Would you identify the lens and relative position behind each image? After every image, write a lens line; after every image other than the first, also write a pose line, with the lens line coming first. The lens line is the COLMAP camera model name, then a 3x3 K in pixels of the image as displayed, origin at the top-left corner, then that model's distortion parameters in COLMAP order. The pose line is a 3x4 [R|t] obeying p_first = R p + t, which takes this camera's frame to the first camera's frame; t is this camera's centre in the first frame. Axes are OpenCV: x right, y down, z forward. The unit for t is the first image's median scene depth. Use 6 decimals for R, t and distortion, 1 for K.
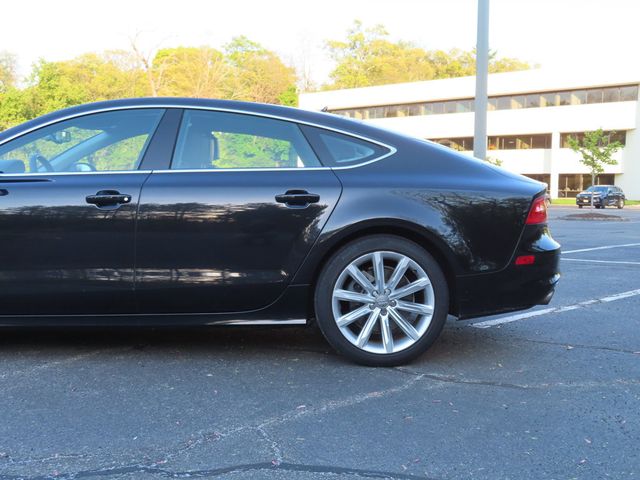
lens RADIAL K [[765.9, 0, 318.7], [0, 765.9, 239.8], [0, 0, 1]] dist [-0.004675, 0.000000]
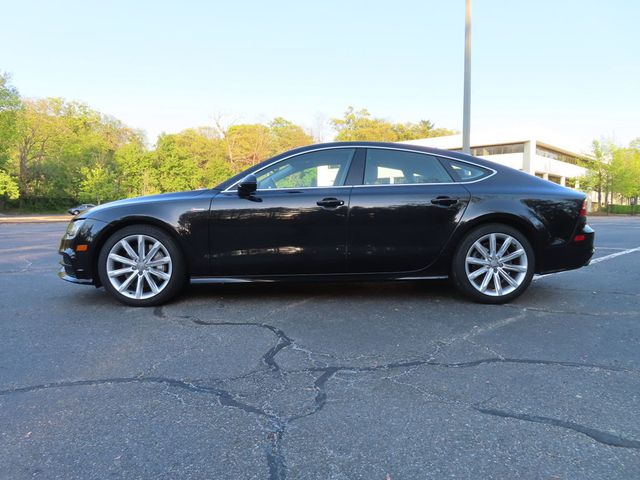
lens RADIAL K [[458.5, 0, 318.6], [0, 458.5, 244.9], [0, 0, 1]] dist [-0.012957, 0.011176]
pose [[0.999845, -0.011900, -0.012945, -0.261989], [0.012056, 0.999855, 0.012035, 0.021648], [0.012800, -0.012189, 0.999844, 0.019580]]
